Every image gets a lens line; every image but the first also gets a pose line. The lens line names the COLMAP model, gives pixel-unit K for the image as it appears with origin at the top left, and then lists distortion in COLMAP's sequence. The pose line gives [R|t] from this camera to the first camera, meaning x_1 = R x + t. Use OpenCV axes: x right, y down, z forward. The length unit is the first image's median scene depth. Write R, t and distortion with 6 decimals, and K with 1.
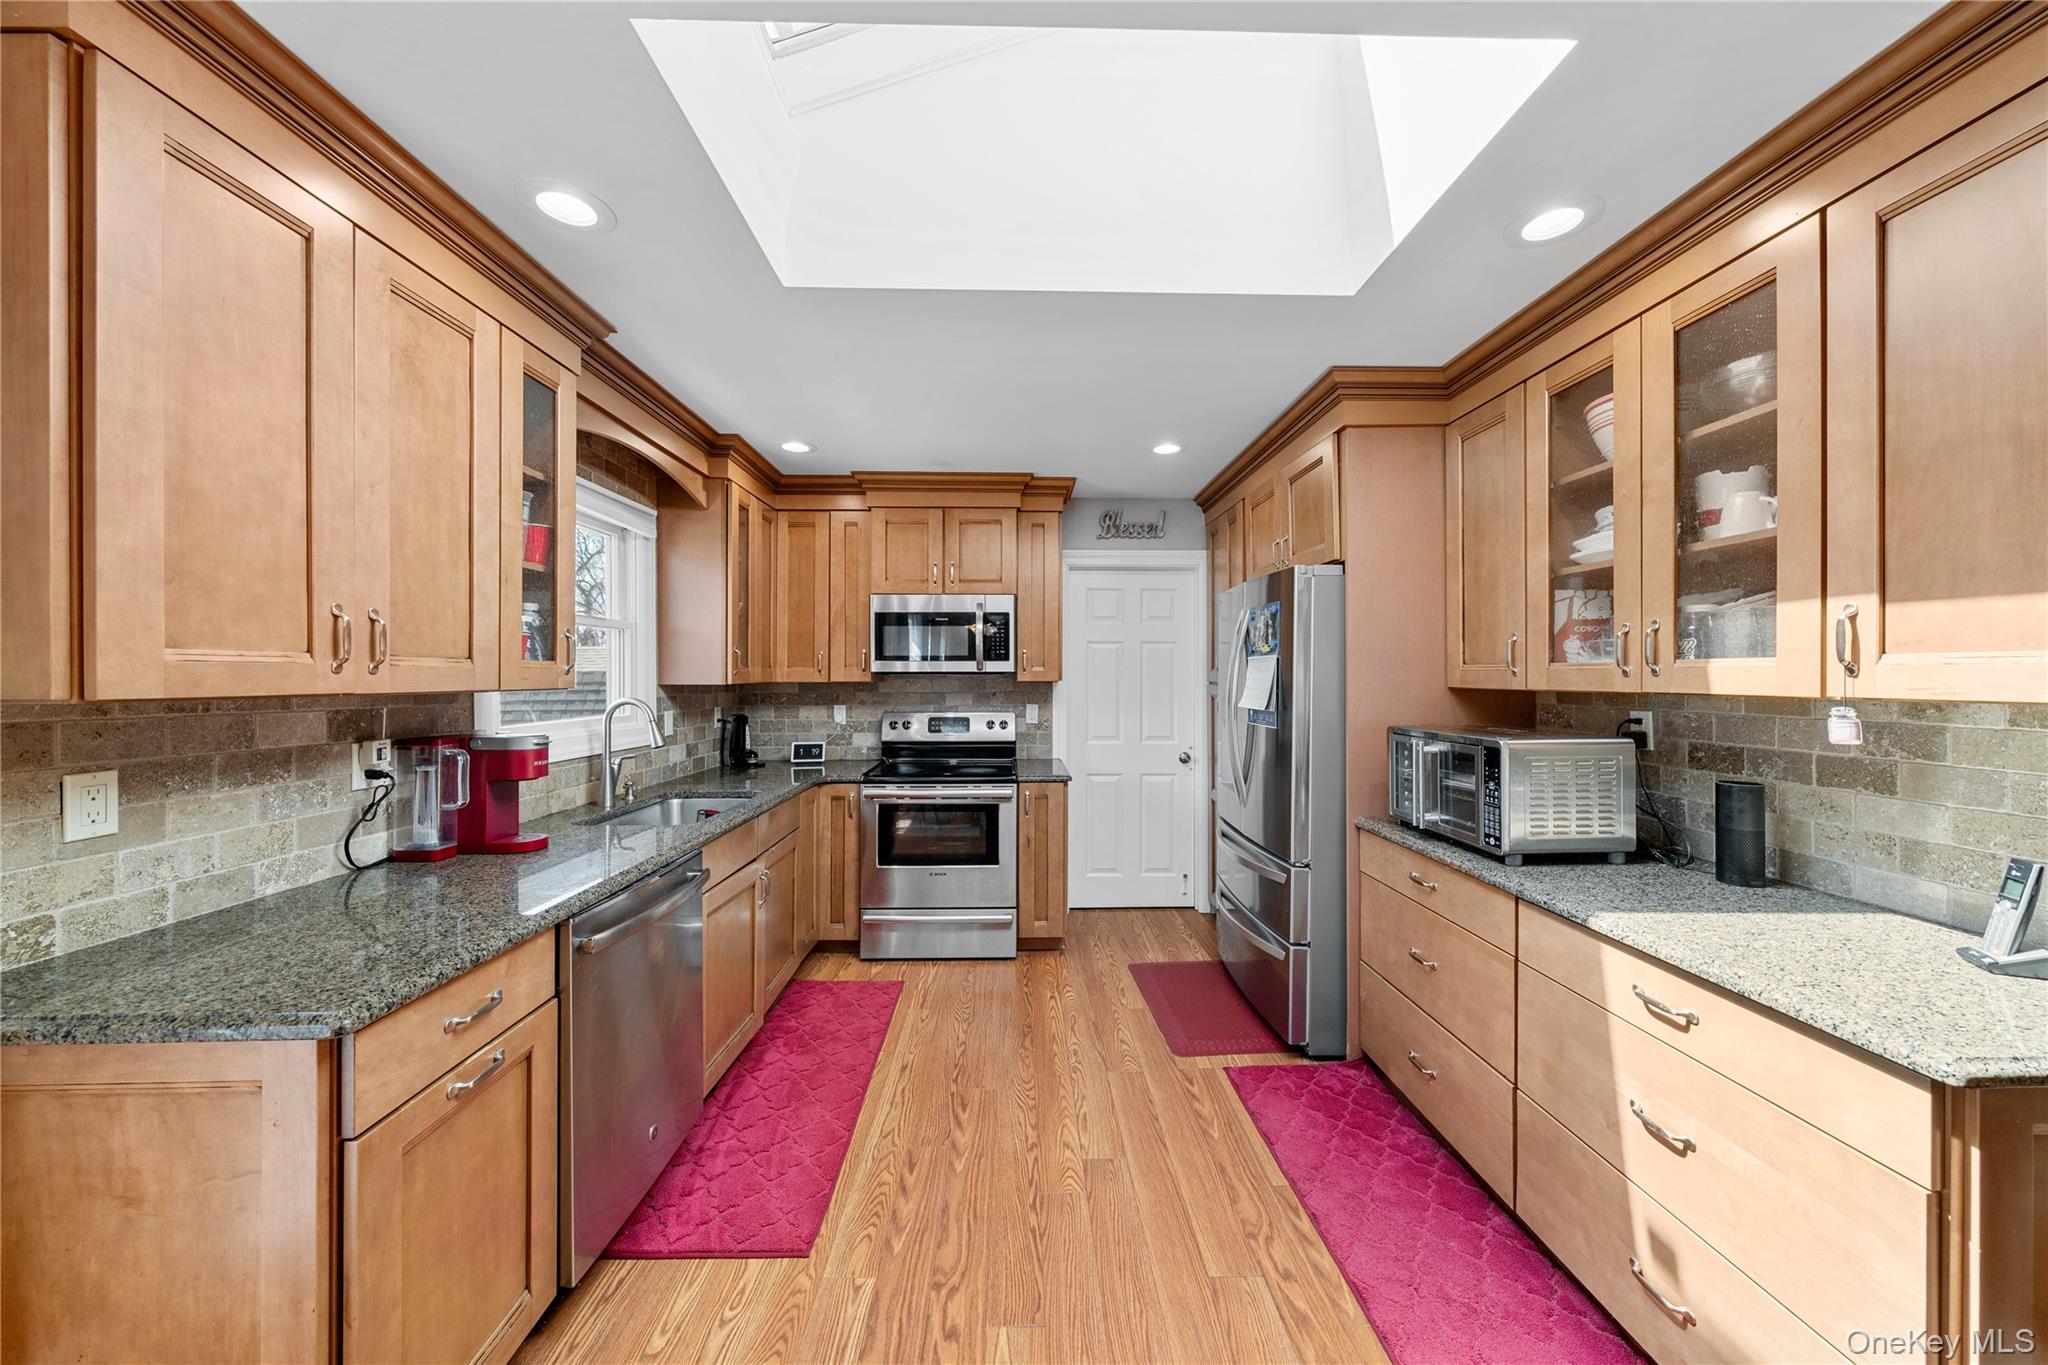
lens RADIAL K [[699.8, 0, 1034.8], [0, 699.8, 677.0], [0, 0, 1]] dist [-0.002483, 0.000204]
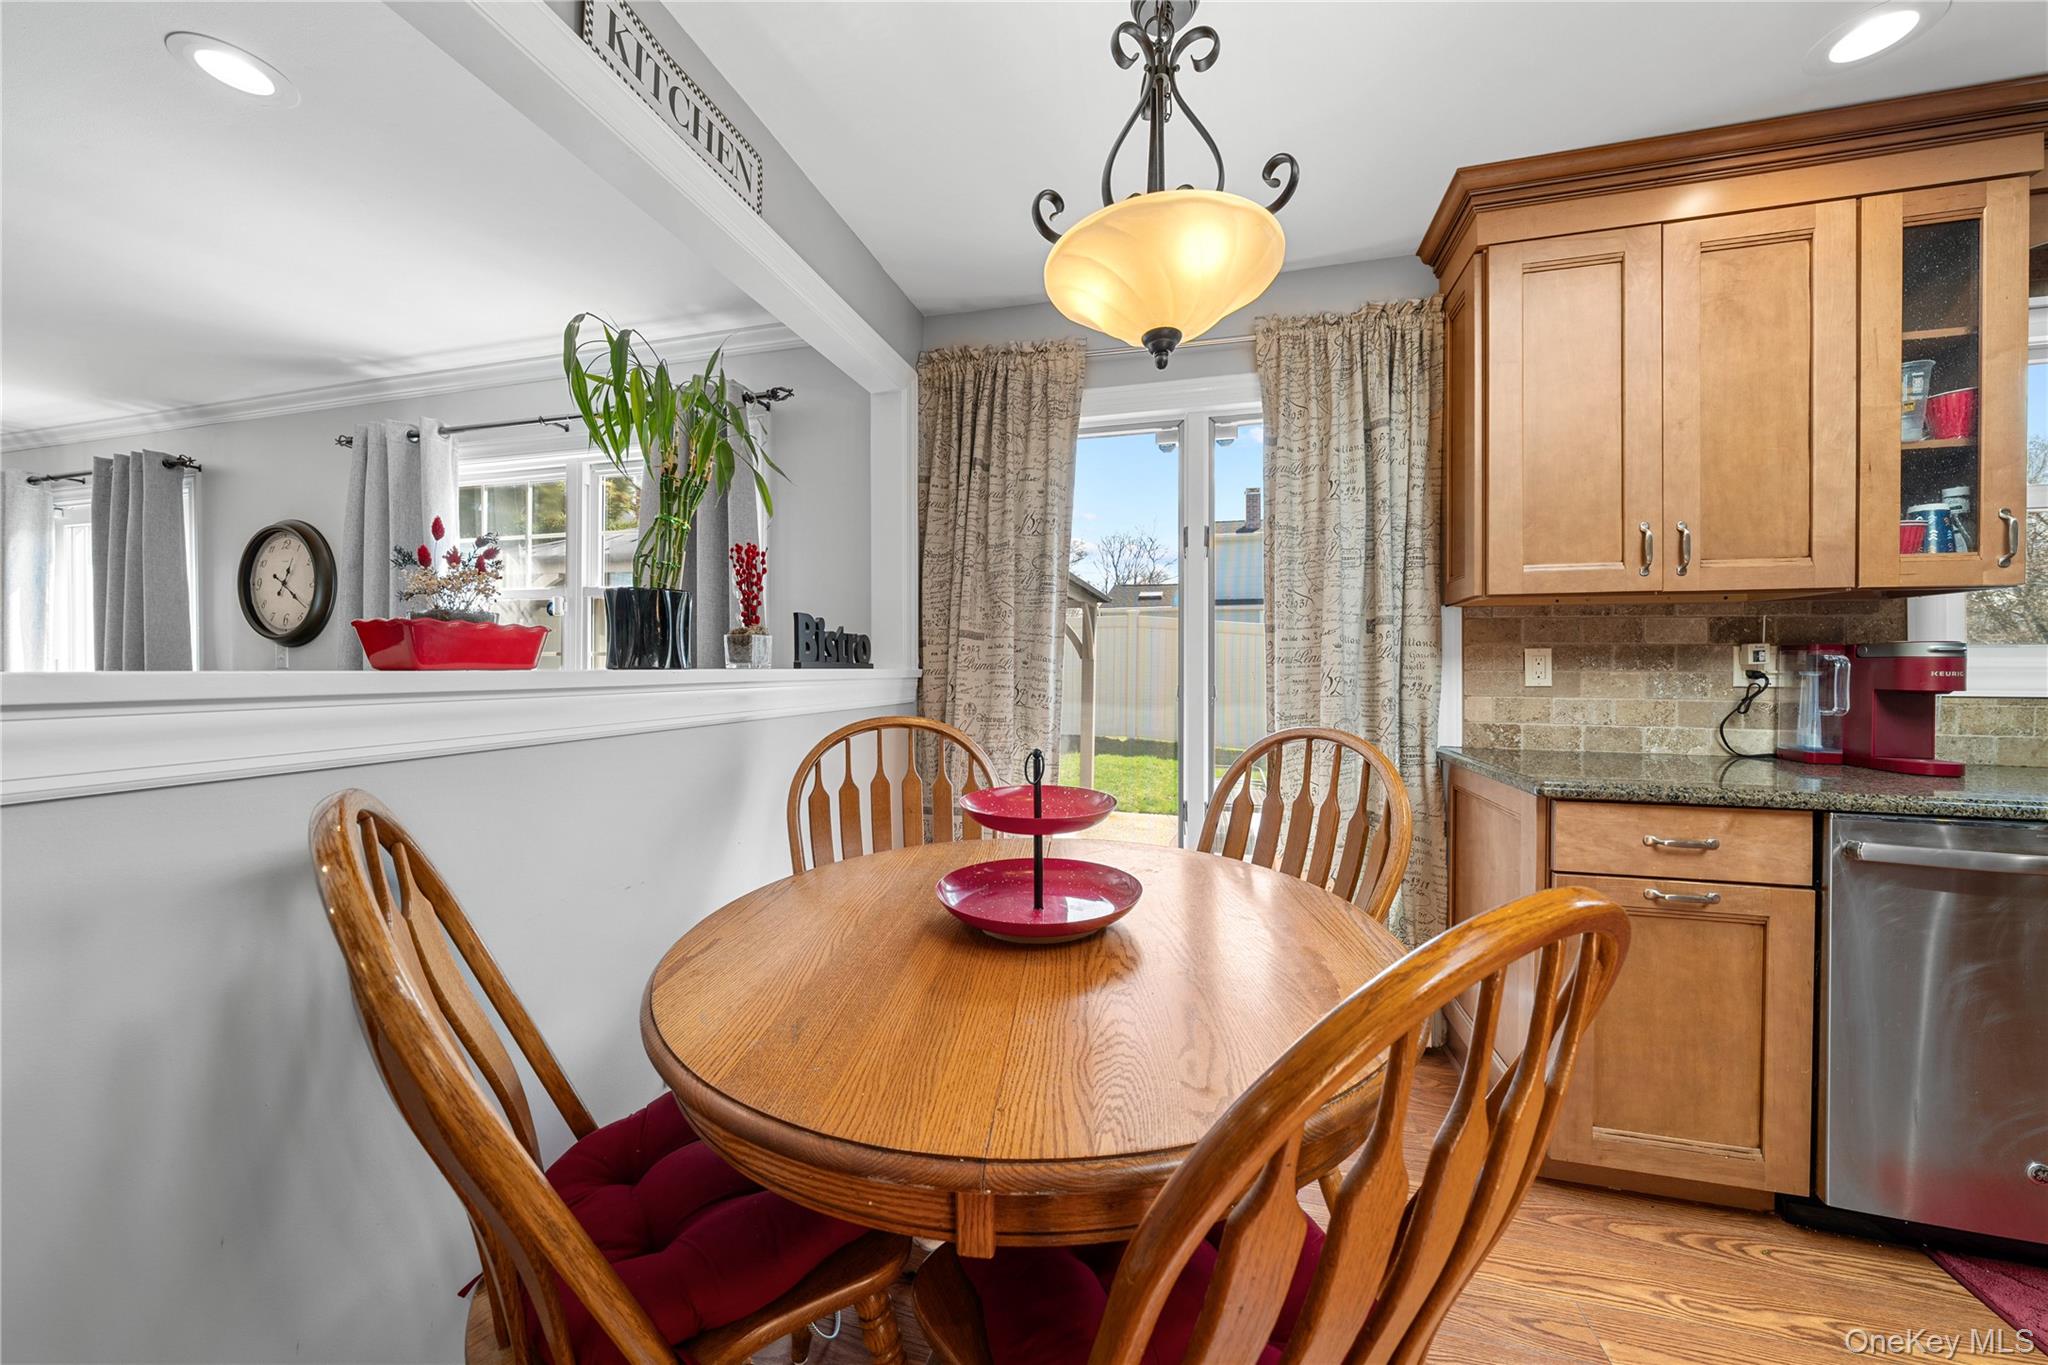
lens RADIAL K [[699.8, 0, 1028.6], [0, 699.8, 668.9], [0, 0, 1]] dist [-0.002483, 0.000204]
pose [[-0.274283, 0.002165, -0.961647, 0.442261], [-0.003136, 0.999990, 0.003145, 0.128552], [0.961644, 0.003879, -0.274273, 0.184549]]
